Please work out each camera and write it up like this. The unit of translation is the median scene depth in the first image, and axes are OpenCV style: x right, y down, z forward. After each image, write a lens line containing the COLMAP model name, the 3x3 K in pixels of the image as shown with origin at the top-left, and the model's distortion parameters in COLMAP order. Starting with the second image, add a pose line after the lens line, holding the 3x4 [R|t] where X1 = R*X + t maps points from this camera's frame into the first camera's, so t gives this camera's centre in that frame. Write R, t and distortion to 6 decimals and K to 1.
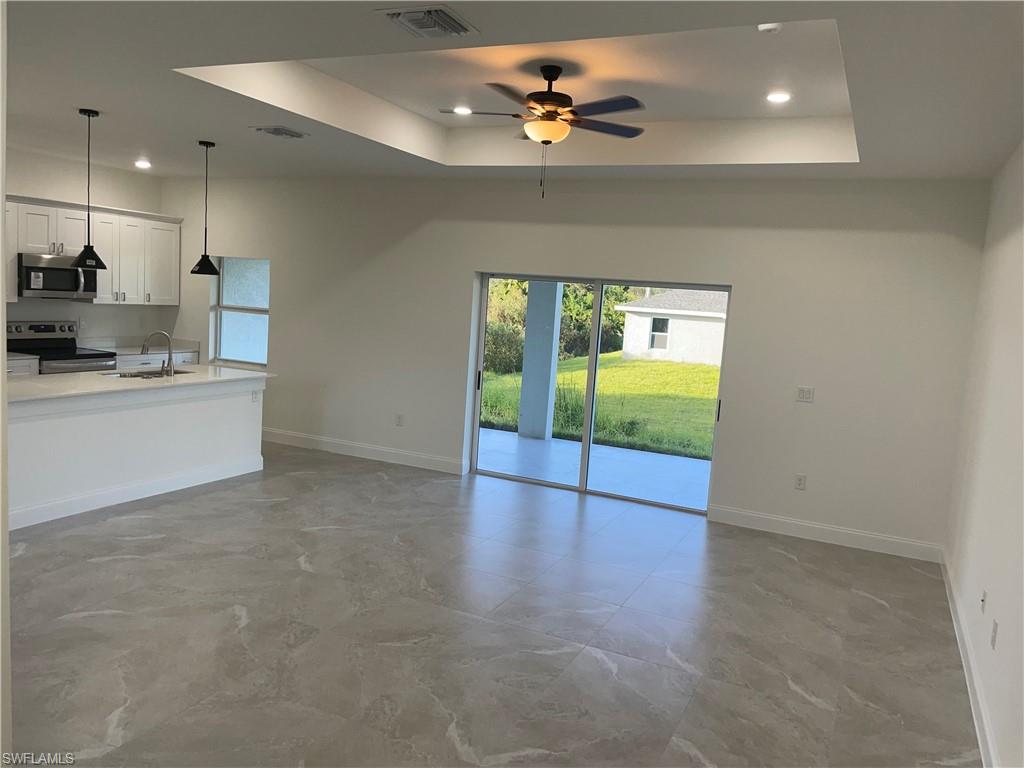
lens RADIAL K [[776.2, 0, 524.0], [0, 776.2, 380.6], [0, 0, 1]] dist [0.081491, -0.109993]
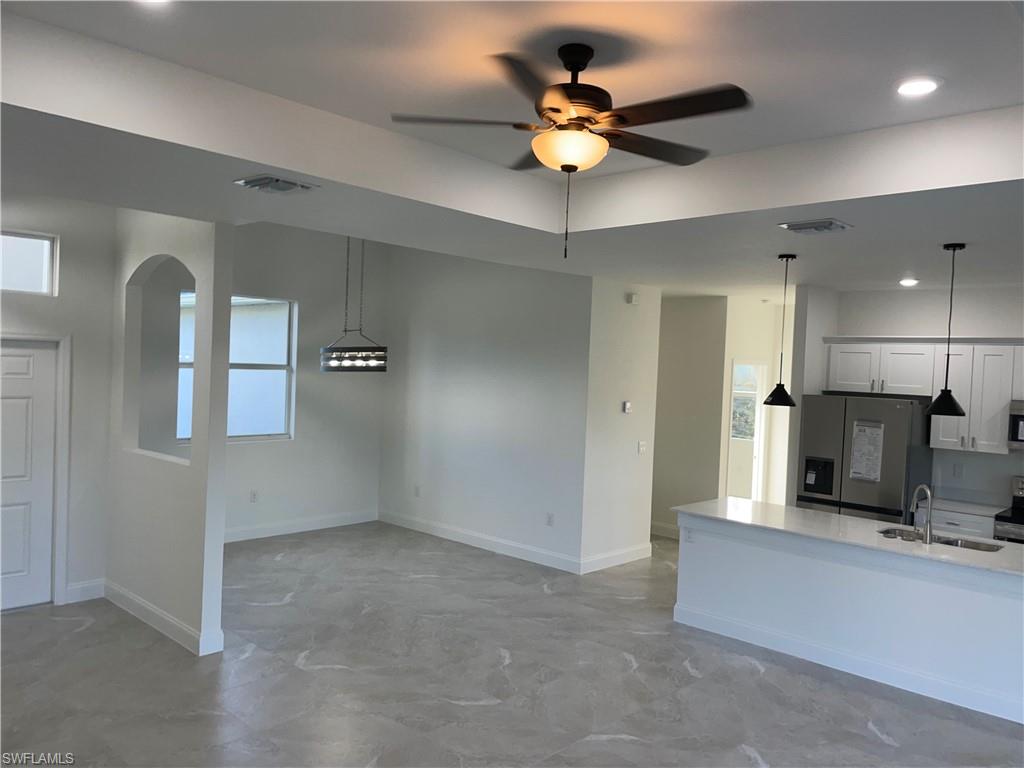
lens RADIAL K [[776.2, 0, 524.9], [0, 776.2, 386.4], [0, 0, 1]] dist [0.081491, -0.109993]
pose [[-0.311594, -0.054149, -0.948671, 0.388451], [-0.166306, 0.986073, -0.001661, -0.083278], [0.935549, 0.157252, -0.316260, 0.760434]]
